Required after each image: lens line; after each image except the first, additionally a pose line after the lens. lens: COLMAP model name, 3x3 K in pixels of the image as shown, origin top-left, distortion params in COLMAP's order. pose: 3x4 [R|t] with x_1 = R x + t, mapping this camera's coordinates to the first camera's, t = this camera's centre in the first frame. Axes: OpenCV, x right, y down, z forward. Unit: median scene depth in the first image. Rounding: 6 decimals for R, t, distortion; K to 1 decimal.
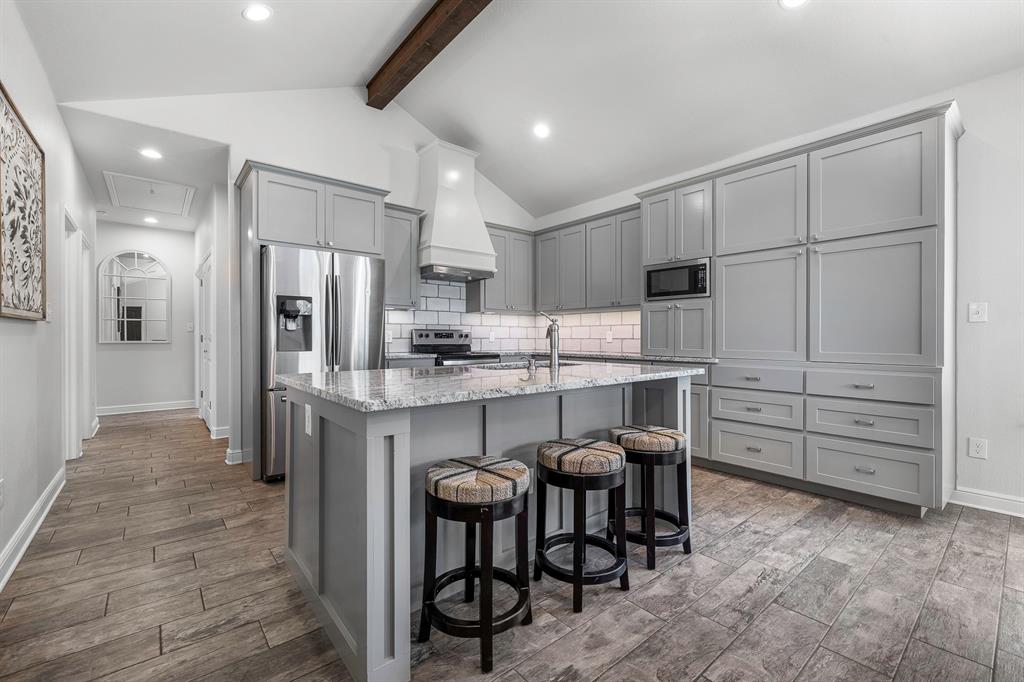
lens RADIAL K [[436.2, 0, 513.7], [0, 436.2, 340.0], [0, 0, 1]] dist [-0.003497, 0.001014]
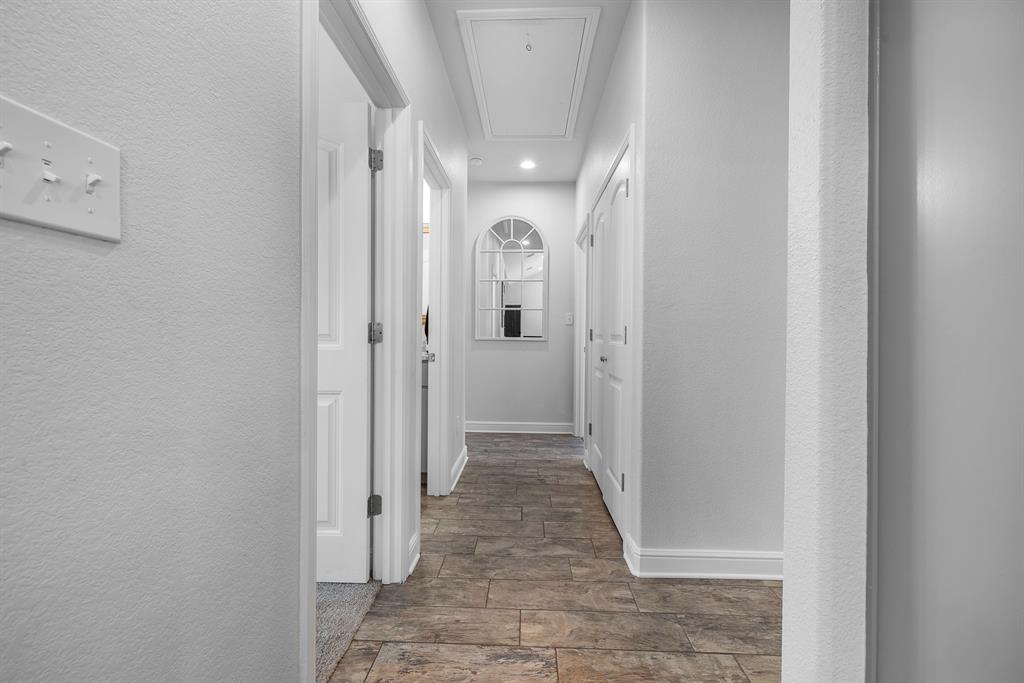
lens RADIAL K [[436.2, 0, 512.3], [0, 436.2, 337.8], [0, 0, 1]] dist [-0.003497, 0.001014]
pose [[0.745568, 0.010928, -0.666340, -0.584425], [-0.013189, 0.999912, 0.001642, 0.002358], [0.666299, 0.007564, 0.745646, 0.709832]]
